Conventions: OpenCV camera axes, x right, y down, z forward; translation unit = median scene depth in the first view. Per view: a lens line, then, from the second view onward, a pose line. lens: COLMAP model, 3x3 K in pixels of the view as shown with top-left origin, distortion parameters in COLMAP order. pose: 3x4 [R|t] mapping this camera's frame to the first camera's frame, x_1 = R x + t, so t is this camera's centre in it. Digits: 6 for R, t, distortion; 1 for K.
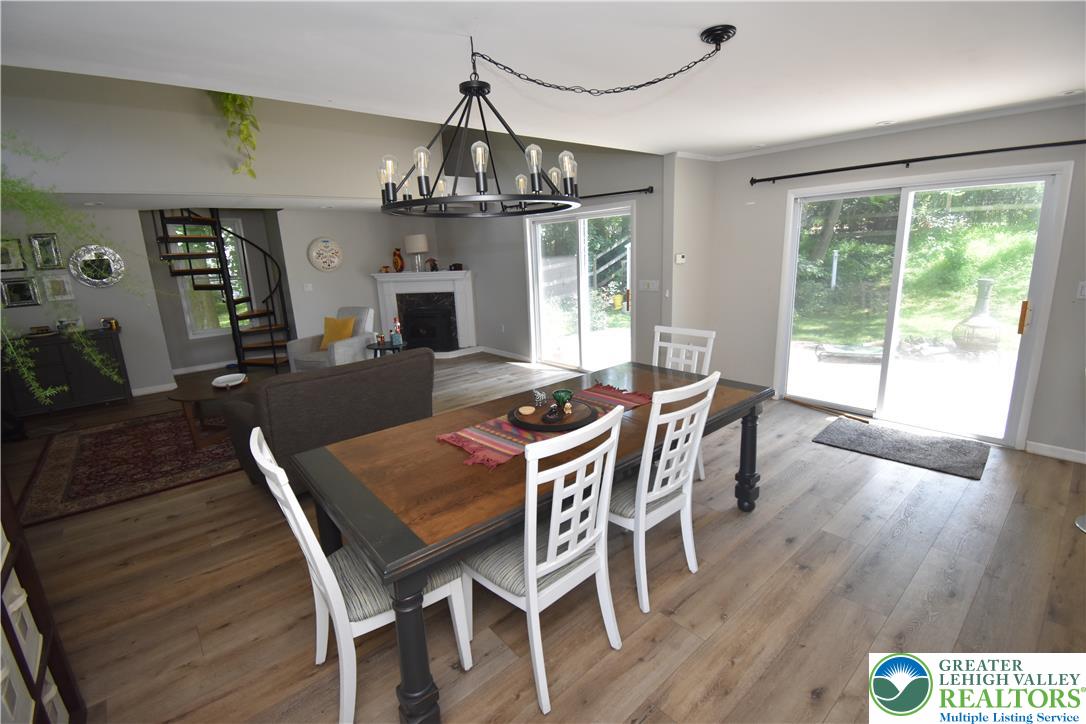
lens RADIAL K [[483.6, 0, 543.0], [0, 483.6, 362.0], [0, 0, 1]] dist [0.033156, -0.034965]
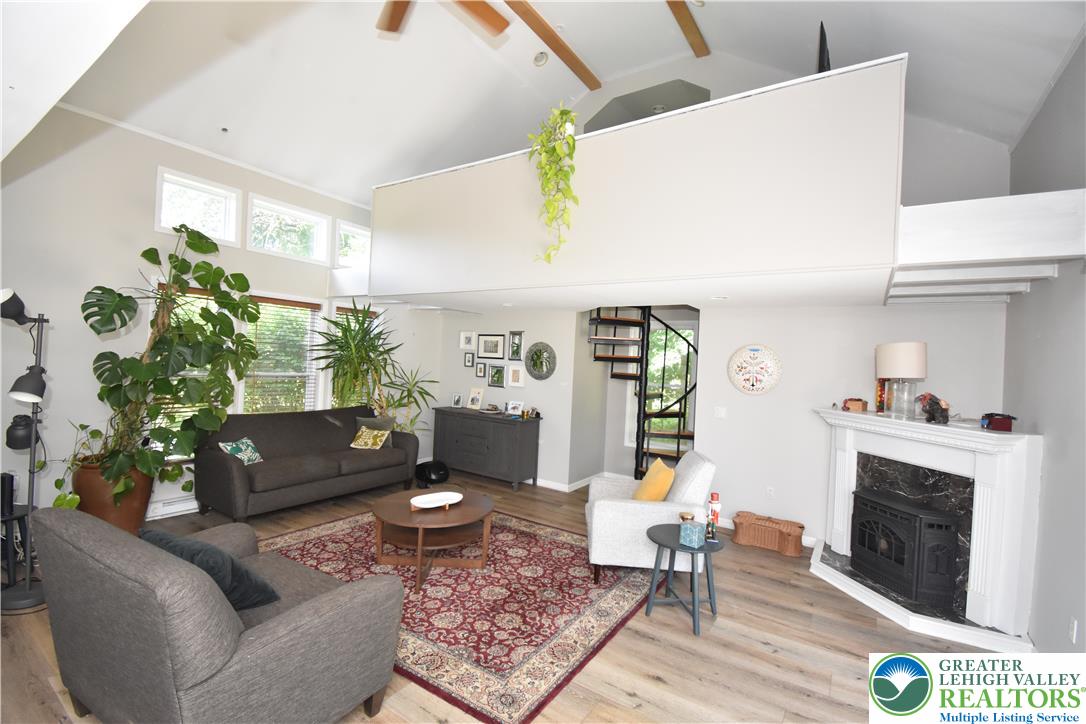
lens RADIAL K [[483.6, 0, 543.0], [0, 483.6, 362.0], [0, 0, 1]] dist [0.033156, -0.034965]
pose [[0.269756, 0.057894, -0.961187, 0.125279], [-0.276708, 0.960750, -0.019790, -0.153174], [0.922314, 0.271307, 0.275188, 0.612636]]
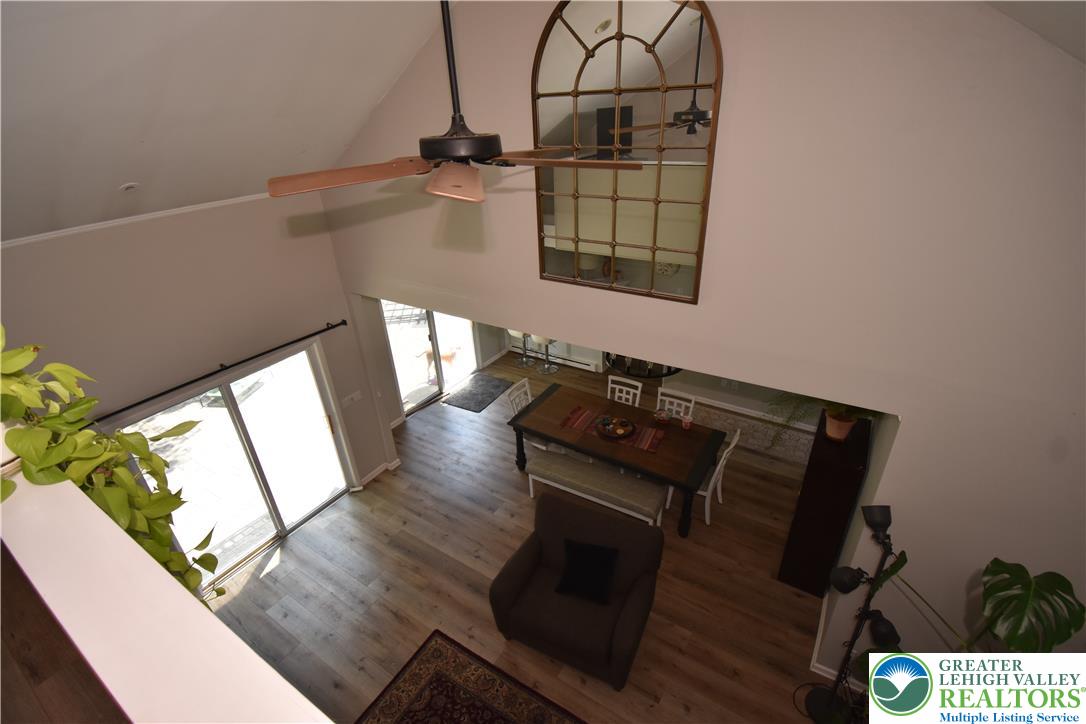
lens RADIAL K [[483.6, 0, 543.0], [0, 483.6, 362.0], [0, 0, 1]] dist [0.033156, -0.034965]
pose [[-0.292971, -0.400890, 0.868018, -0.657548], [0.271025, 0.835796, 0.477484, -0.502050], [-0.916904, 0.375144, -0.136213, 0.570426]]
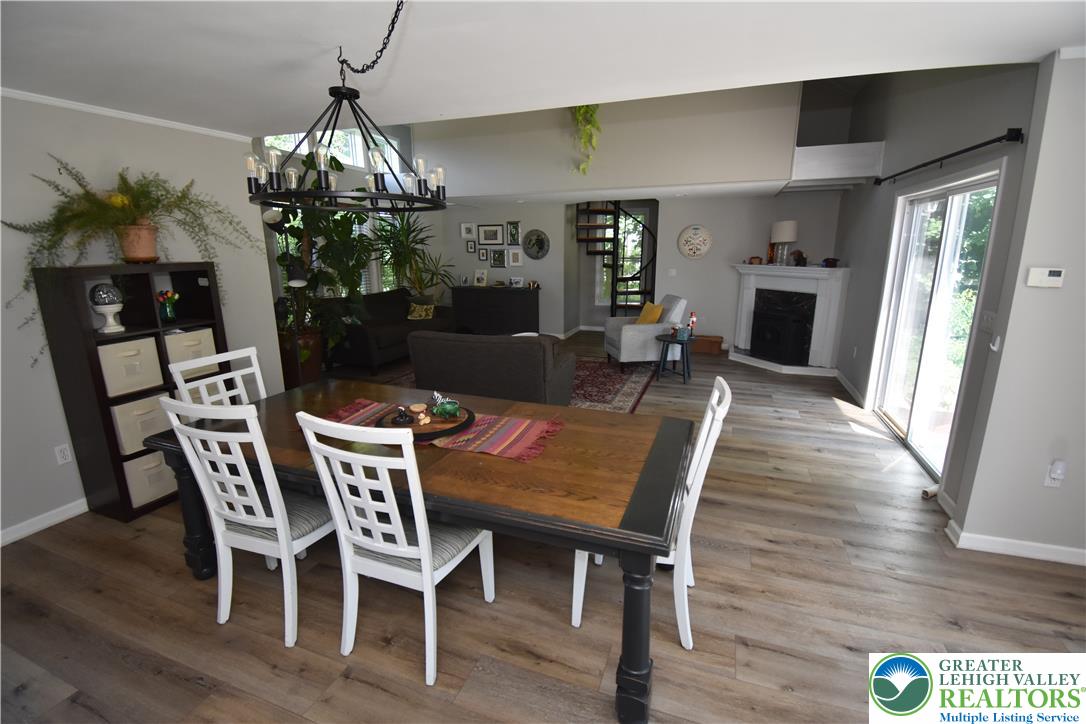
lens RADIAL K [[483.6, 0, 543.0], [0, 483.6, 362.0], [0, 0, 1]] dist [0.033156, -0.034965]
pose [[0.485214, 0.241361, -0.840424, 0.341017], [-0.215148, 0.964554, 0.152796, -0.074345], [0.847513, 0.106677, 0.519944, 0.264232]]
